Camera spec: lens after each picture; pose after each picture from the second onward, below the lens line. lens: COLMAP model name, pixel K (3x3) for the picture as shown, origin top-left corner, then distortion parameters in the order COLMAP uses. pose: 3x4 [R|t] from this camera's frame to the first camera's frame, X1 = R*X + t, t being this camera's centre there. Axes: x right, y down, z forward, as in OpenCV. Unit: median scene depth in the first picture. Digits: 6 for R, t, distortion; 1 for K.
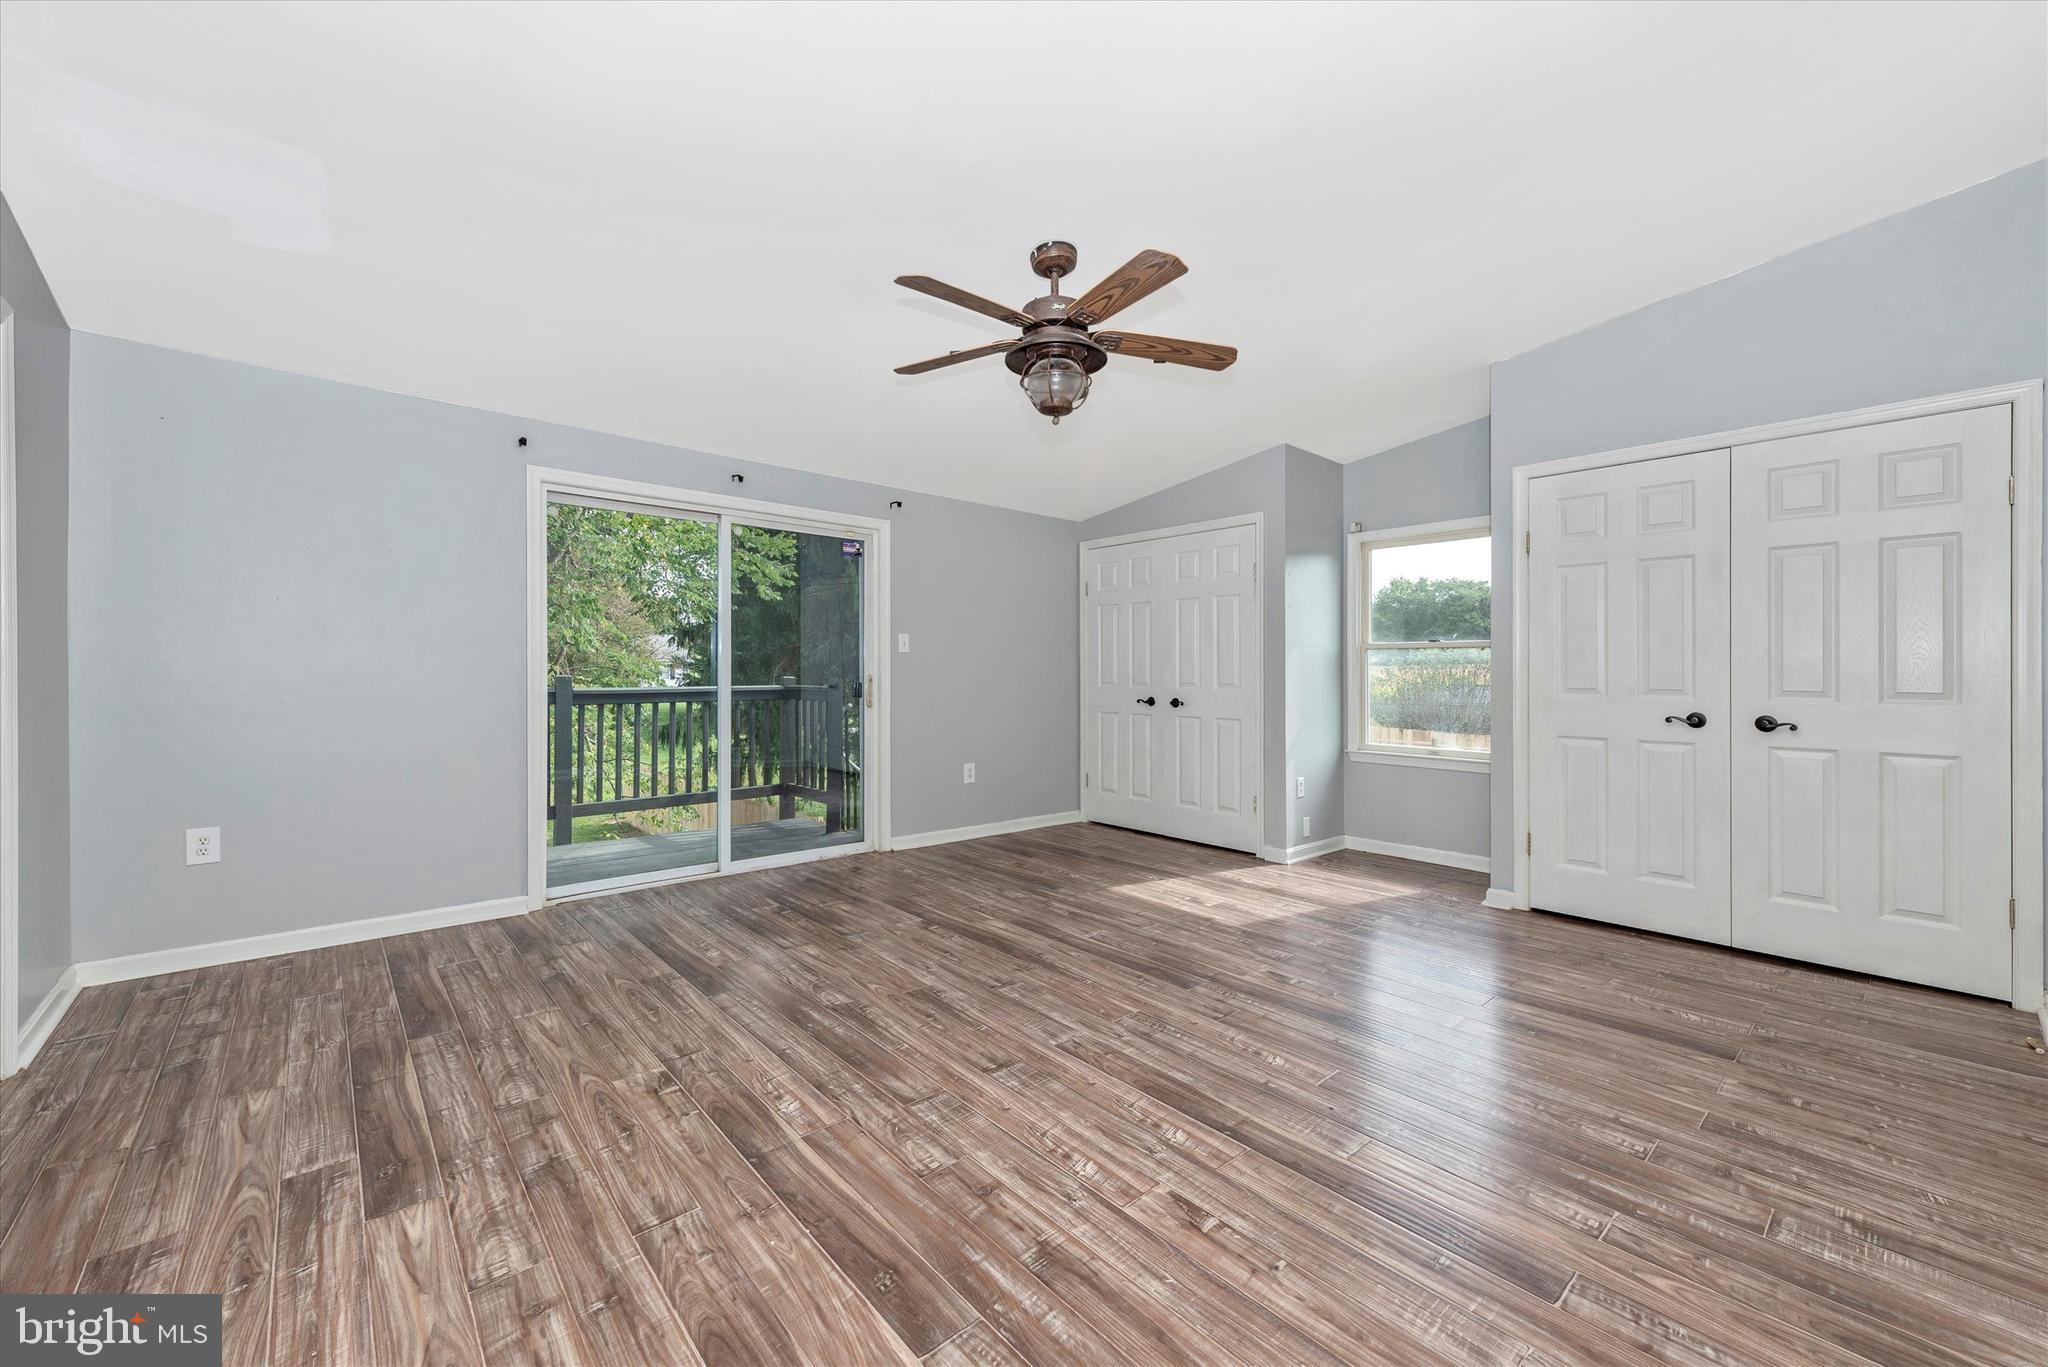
lens RADIAL K [[804.9, 0, 1019.6], [0, 804.9, 673.5], [0, 0, 1]] dist [0.016011, -0.003107]
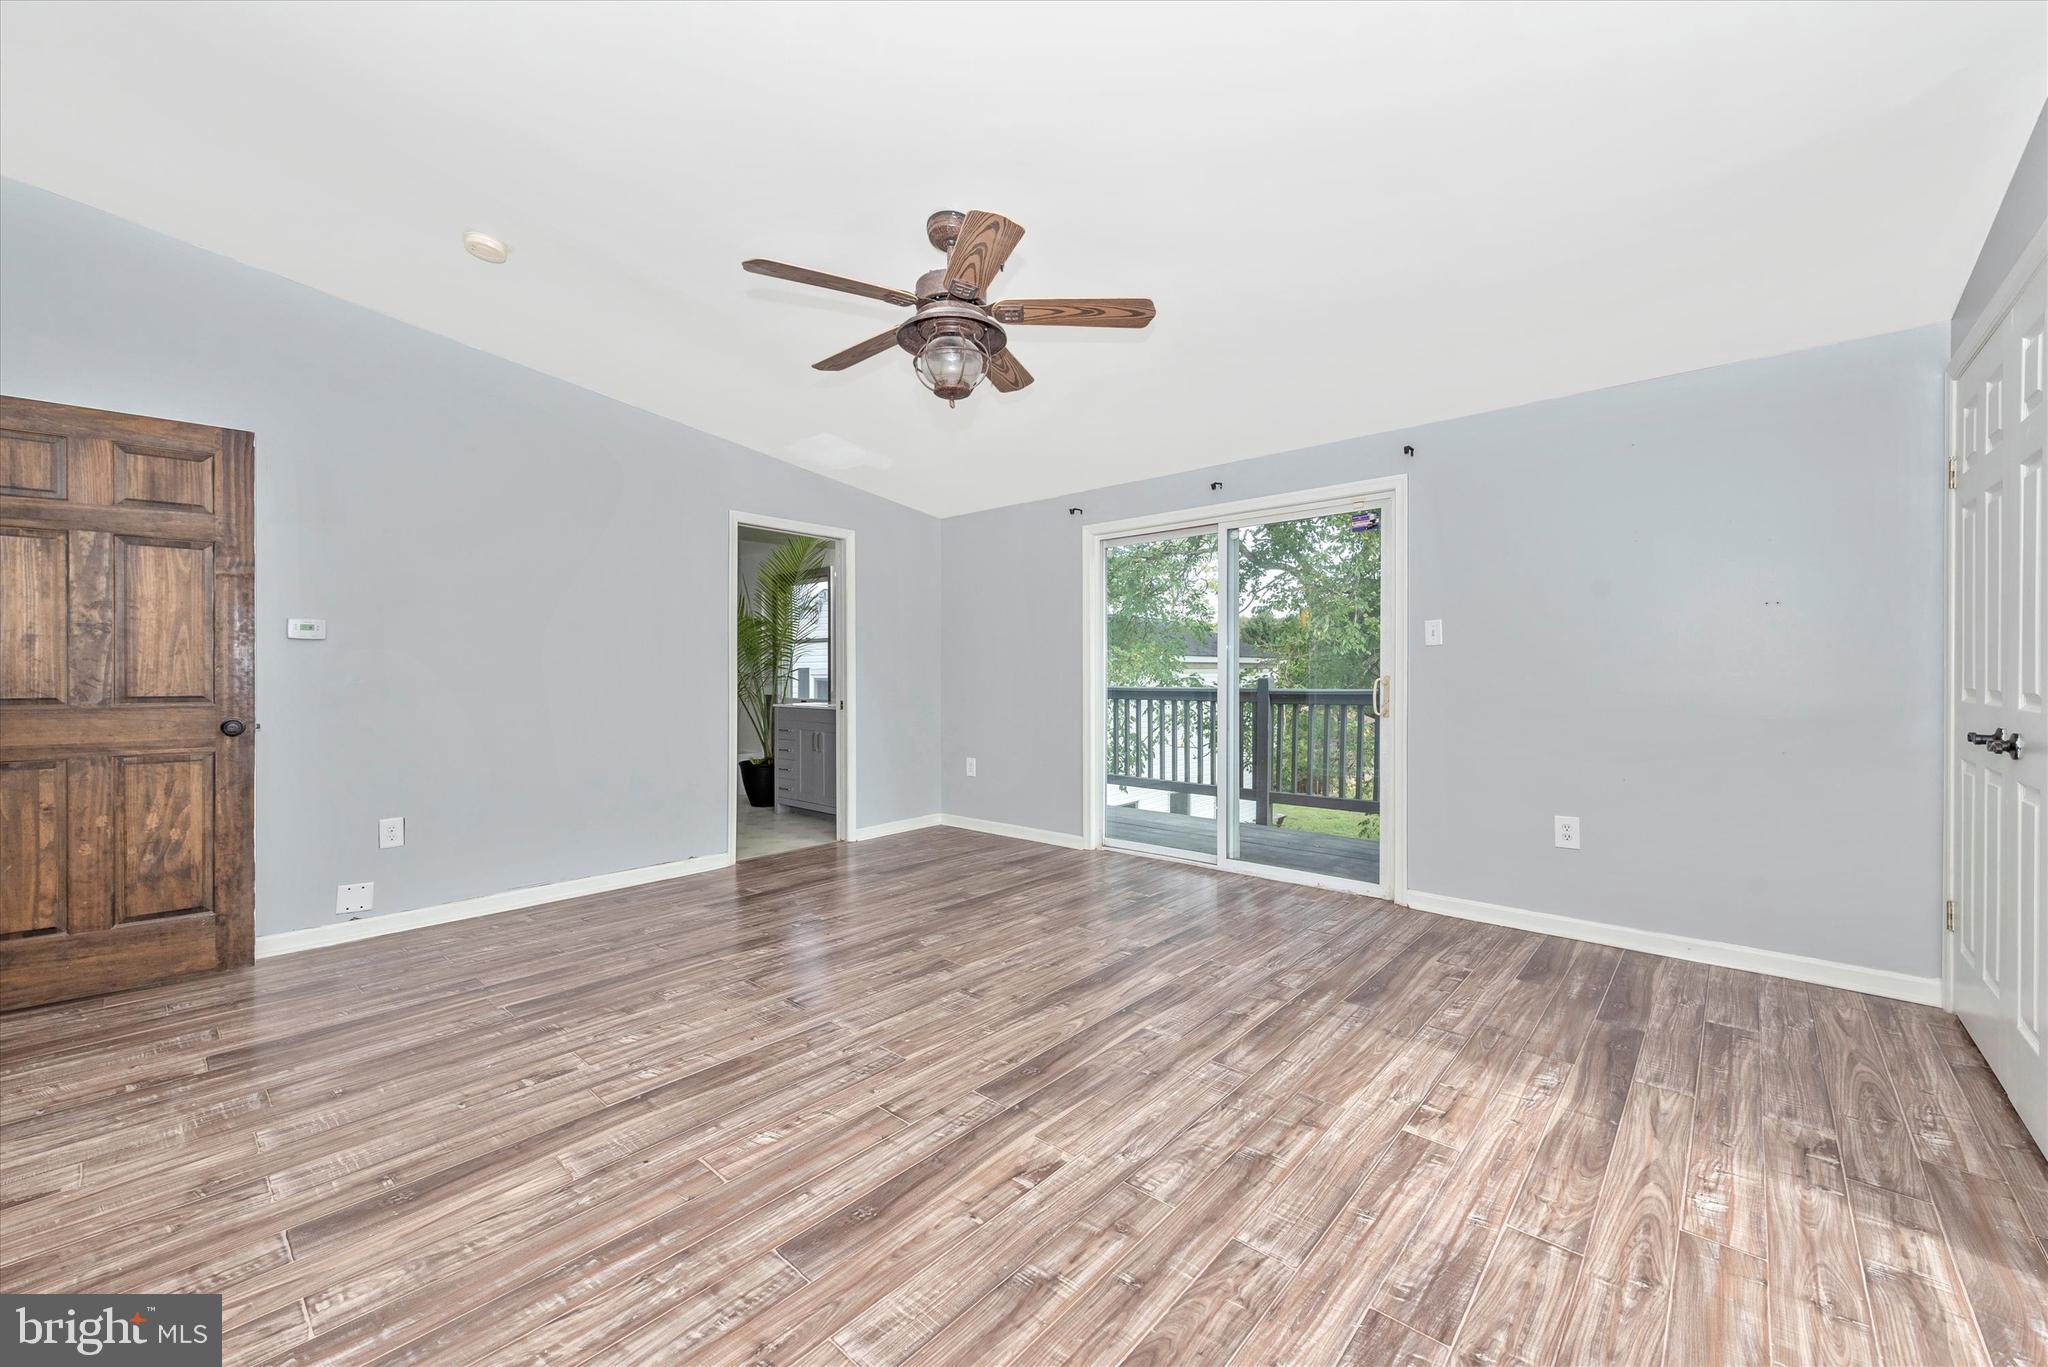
lens RADIAL K [[804.9, 0, 1019.6], [0, 804.9, 673.5], [0, 0, 1]] dist [0.016011, -0.003107]
pose [[0.118246, -0.007594, -0.992955, 0.979784], [0.004742, 0.999964, -0.007083, 0.006252], [0.992973, -0.003871, 0.118277, 0.965250]]
